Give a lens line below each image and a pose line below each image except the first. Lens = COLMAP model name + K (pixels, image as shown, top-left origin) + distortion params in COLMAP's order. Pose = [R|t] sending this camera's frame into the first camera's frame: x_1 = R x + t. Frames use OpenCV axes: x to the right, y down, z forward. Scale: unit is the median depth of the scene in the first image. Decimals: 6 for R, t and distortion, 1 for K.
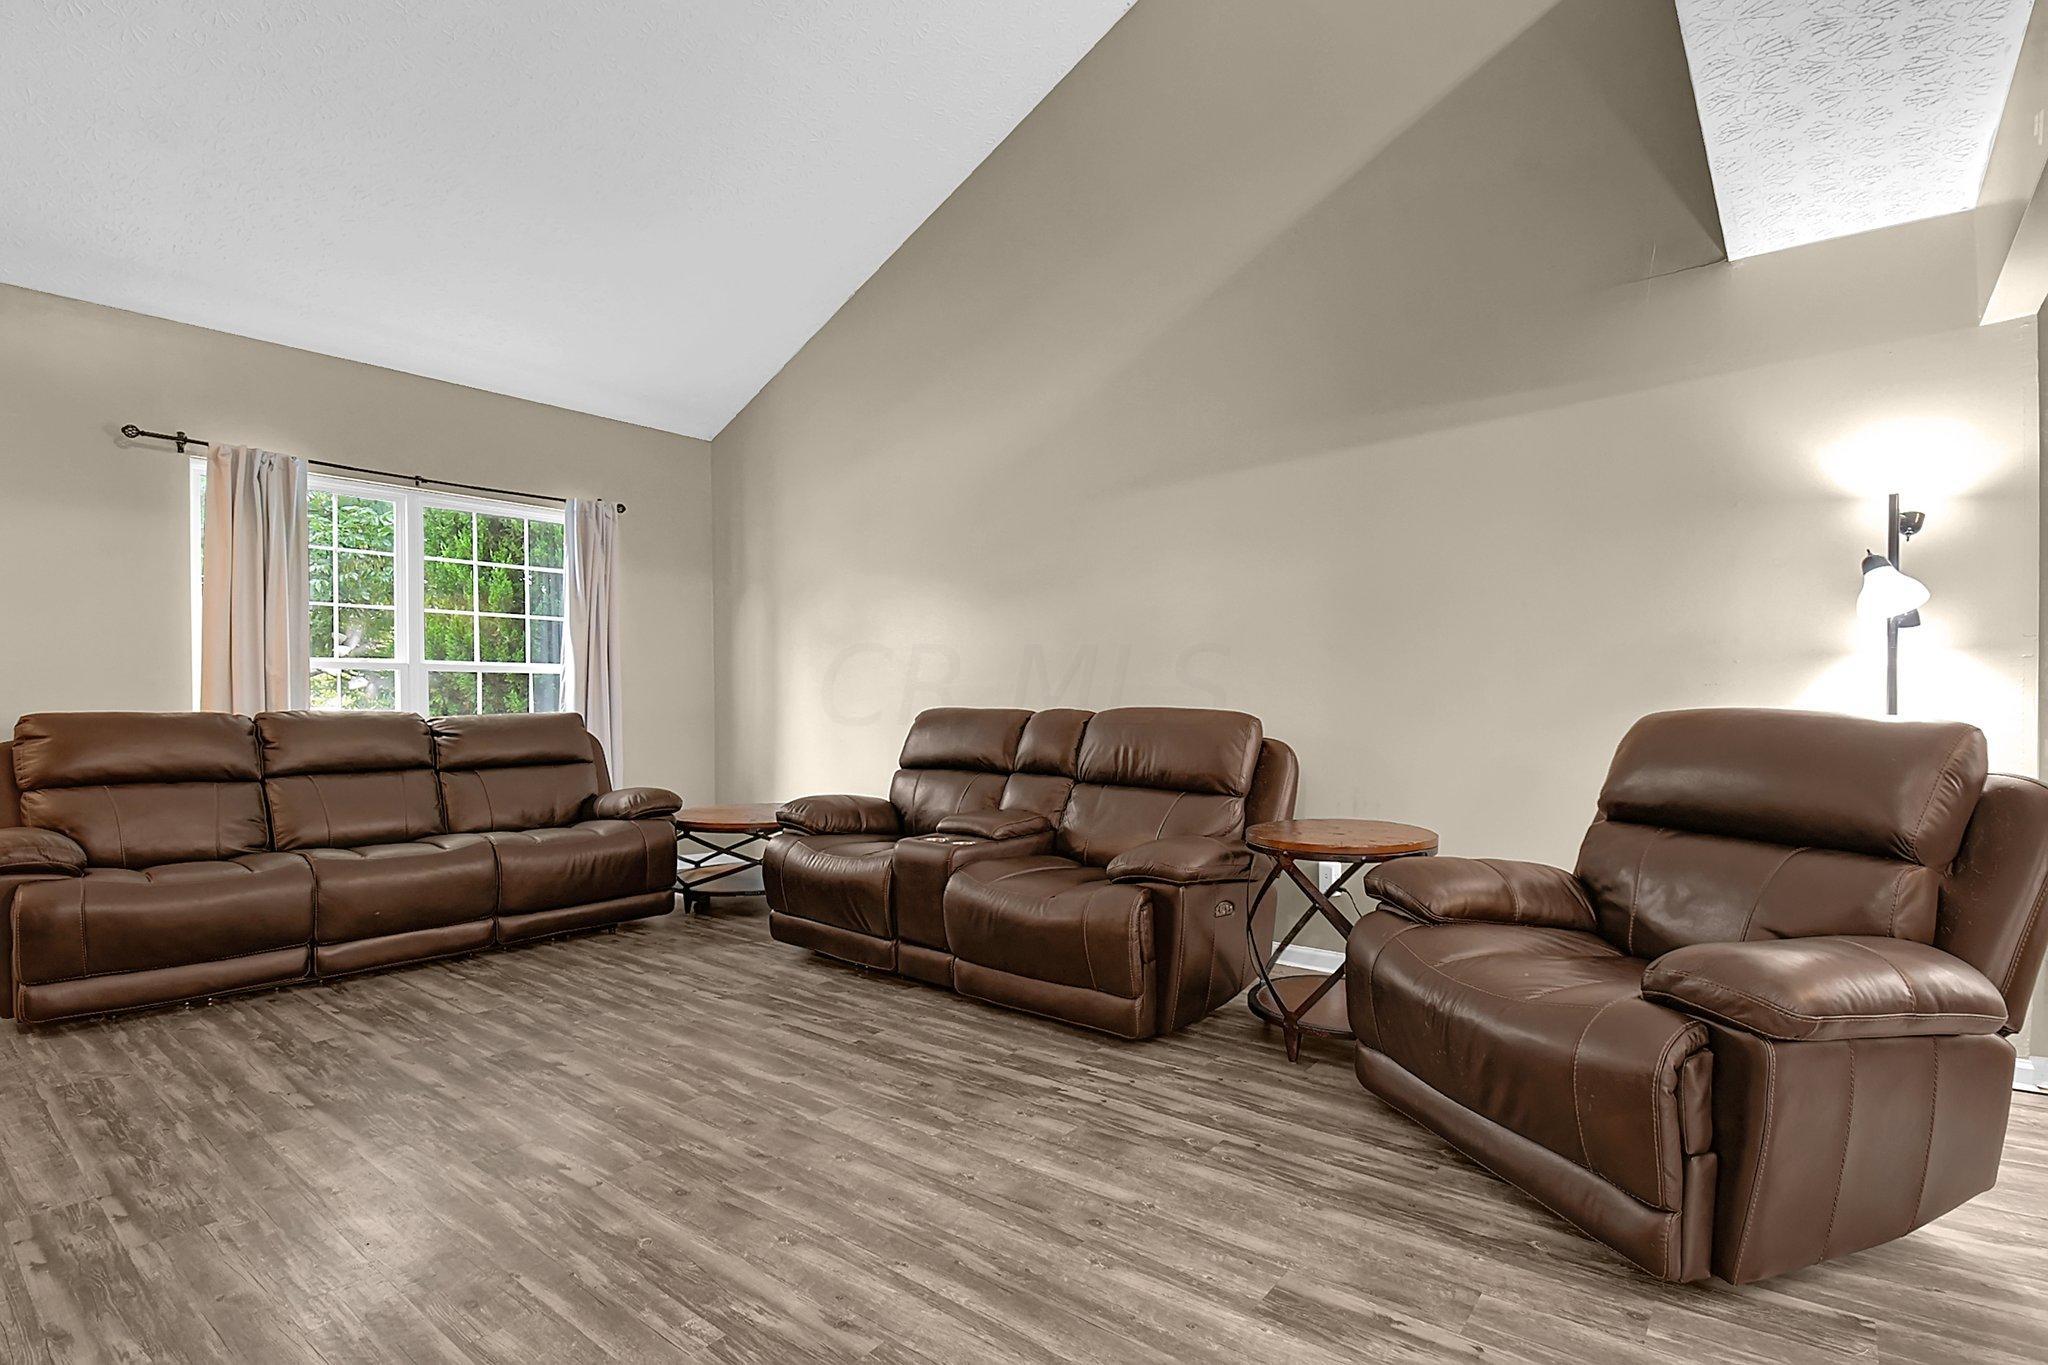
lens RADIAL K [[957.4, 0, 1056.1], [0, 957.4, 707.1], [0, 0, 1]] dist [0.004056, -0.014744]
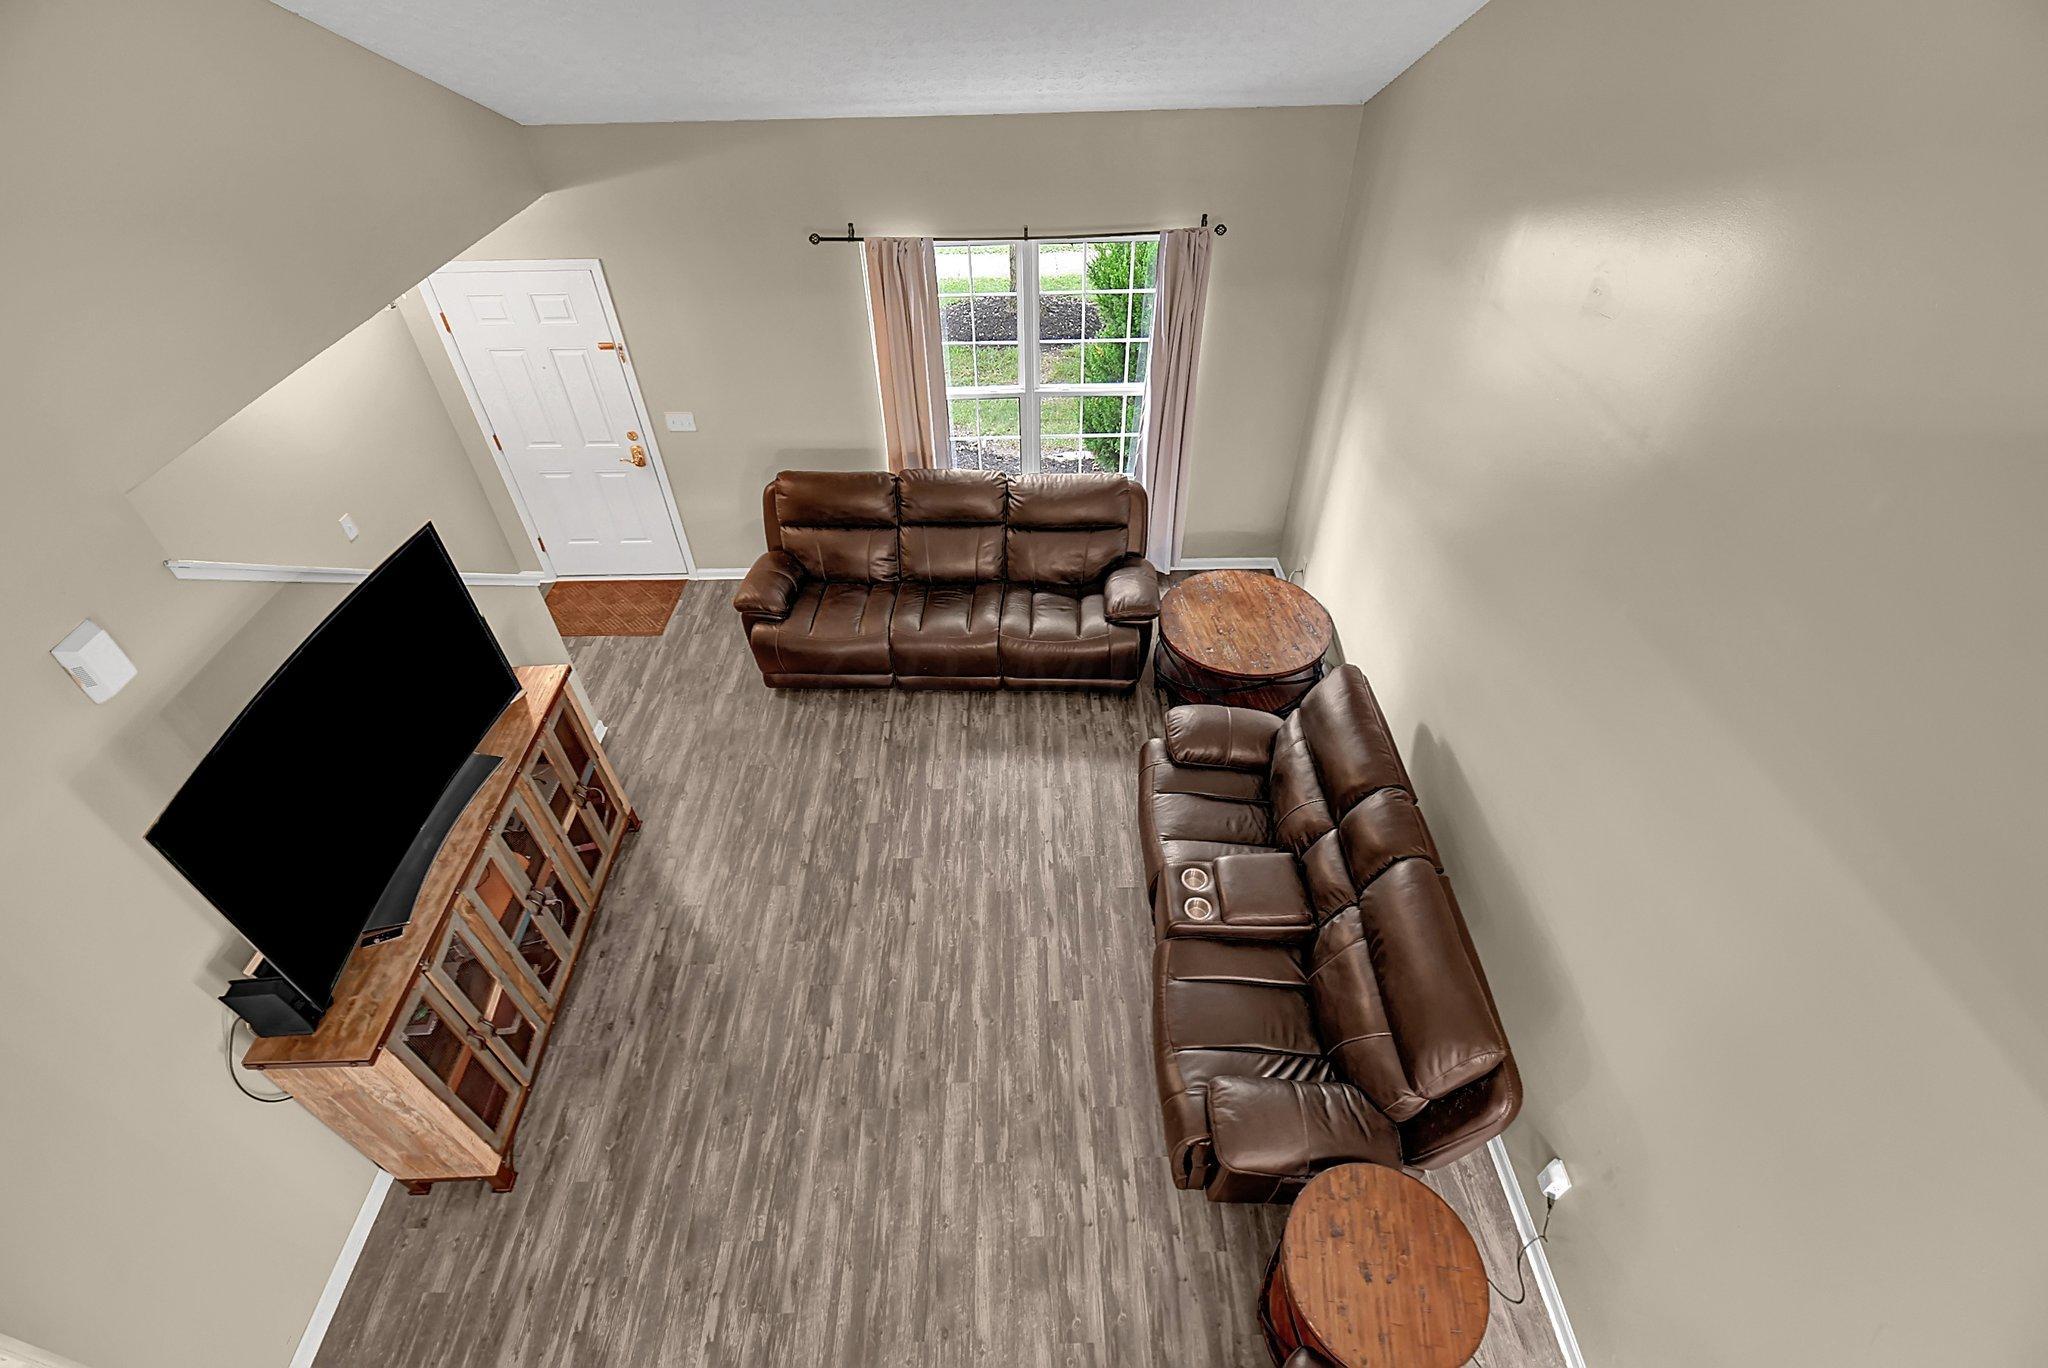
lens RADIAL K [[889.9, 0, 1054.9], [0, 889.9, 702.3], [0, 0, 1]] dist [-0.012917, -0.006546]
pose [[0.623407, 0.533036, -0.572045, 0.273982], [-0.004899, 0.734260, 0.678850, -0.783508], [0.781882, -0.420398, 0.460355, 0.561845]]
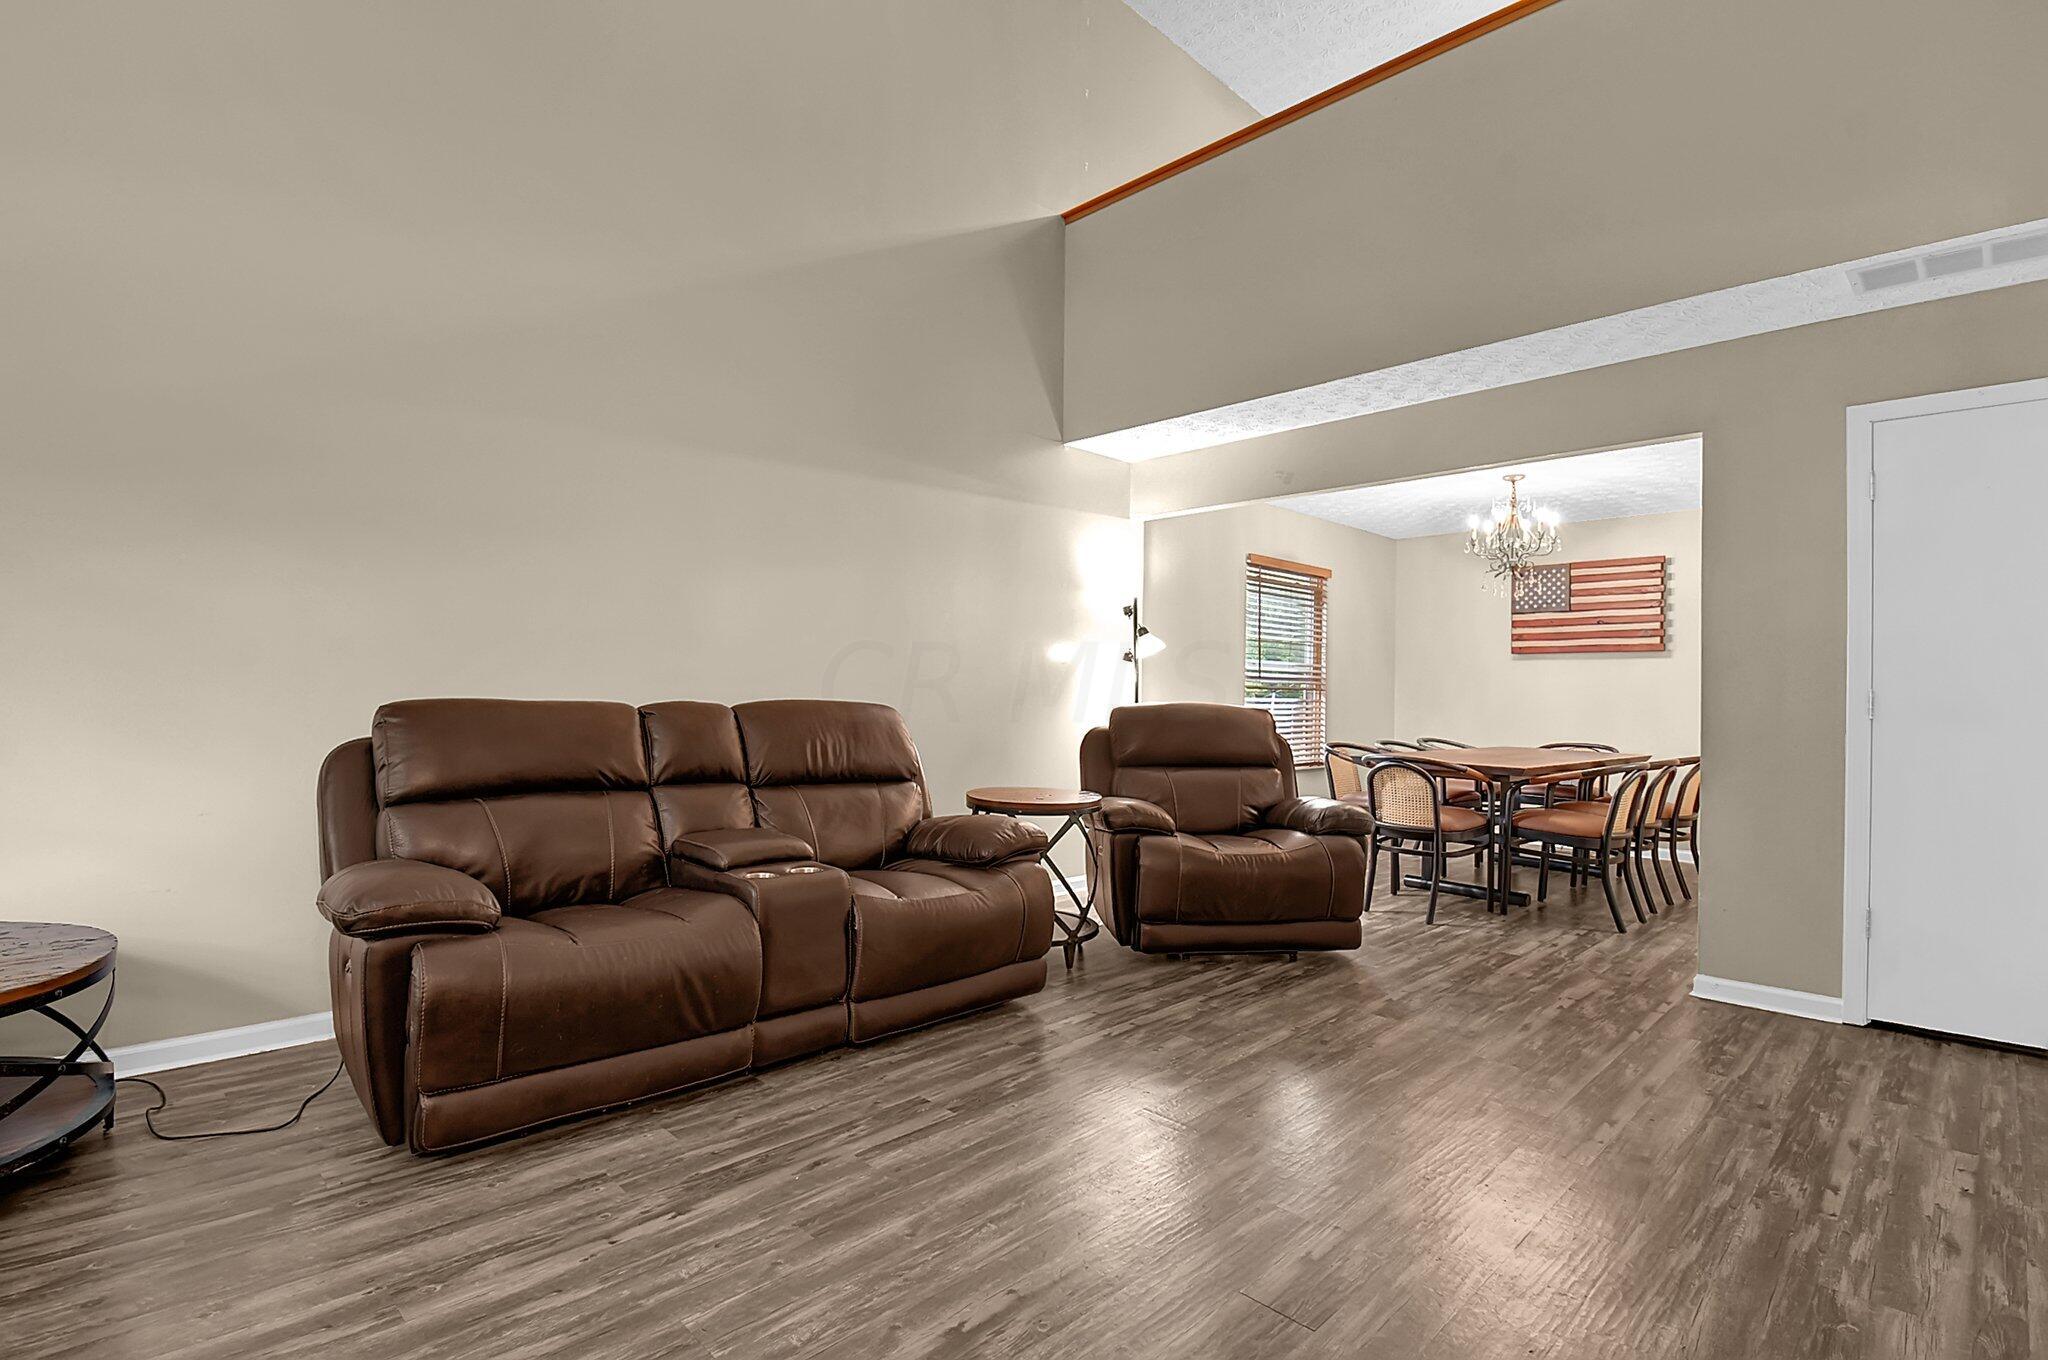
lens RADIAL K [[957.4, 0, 1017.1], [0, 957.4, 673.9], [0, 0, 1]] dist [0.004056, -0.014744]
pose [[0.149498, 0.024292, 0.988464, -0.960408], [-0.008324, 0.999694, -0.023309, -0.004411], [-0.988727, -0.004743, 0.149654, 0.778624]]
